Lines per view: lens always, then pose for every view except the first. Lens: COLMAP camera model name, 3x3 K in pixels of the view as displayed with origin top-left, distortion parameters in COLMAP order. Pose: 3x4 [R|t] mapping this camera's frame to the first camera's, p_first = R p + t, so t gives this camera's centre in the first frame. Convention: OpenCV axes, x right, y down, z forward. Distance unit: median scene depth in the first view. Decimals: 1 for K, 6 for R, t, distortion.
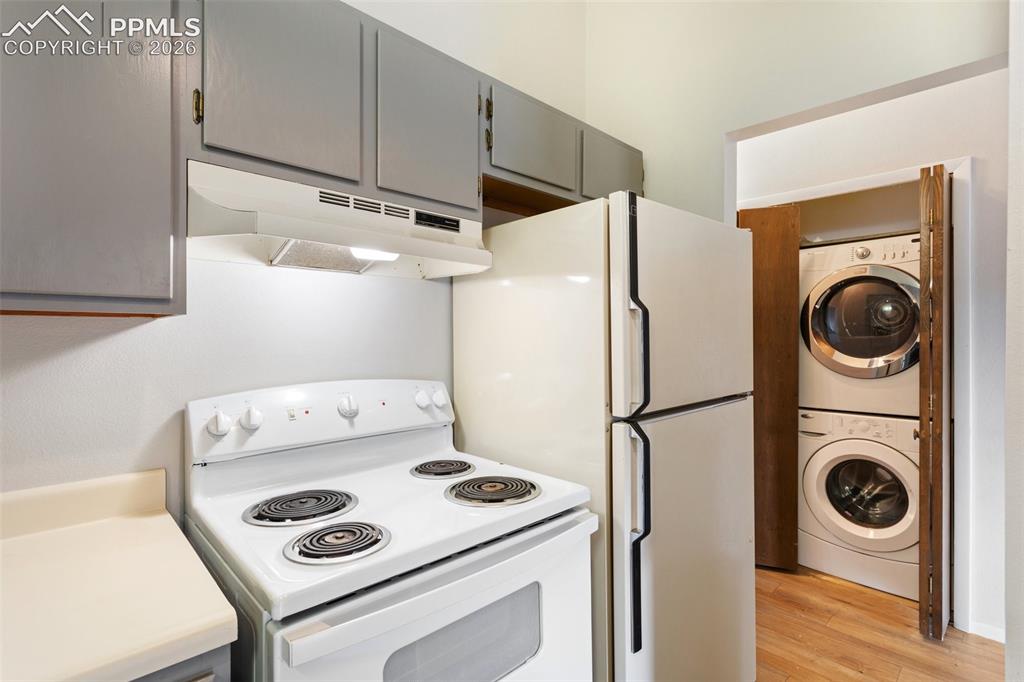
lens RADIAL K [[493.4, 0, 511.1], [0, 493.4, 333.8], [0, 0, 1]] dist [0.001637, 0.000337]
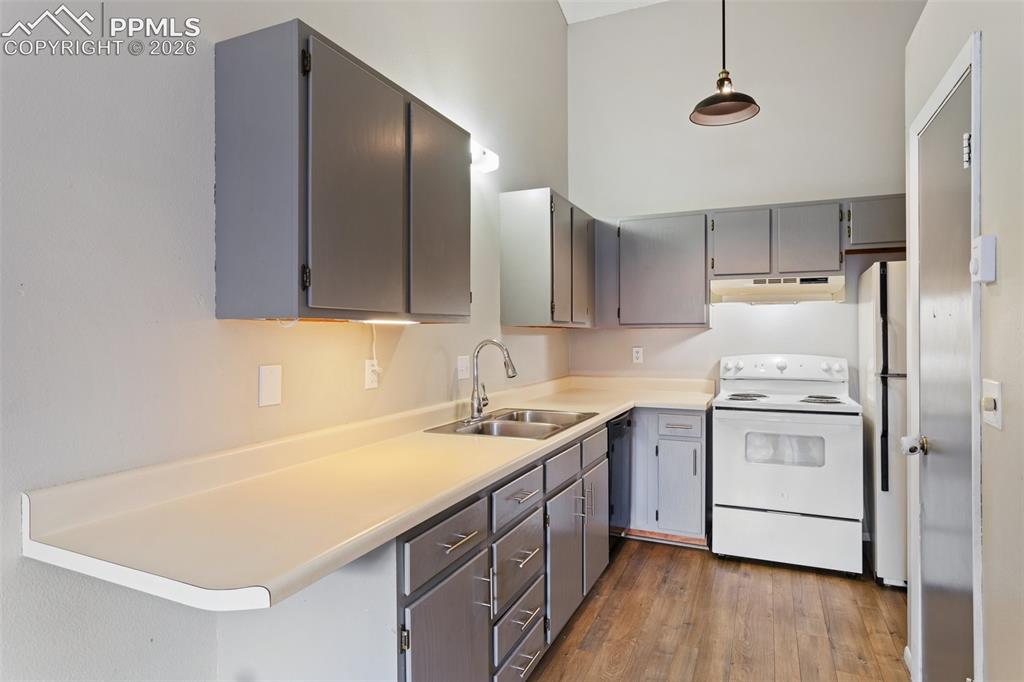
lens RADIAL K [[576.8, 0, 511.1], [0, 576.8, 336.4], [0, 0, 1]] dist [-0.000999, -0.000301]
pose [[0.370803, -0.001144, -0.928711, 1.946630], [0.007865, 0.999967, 0.001908, 0.001163], [0.928678, -0.008012, 0.370800, -1.328046]]
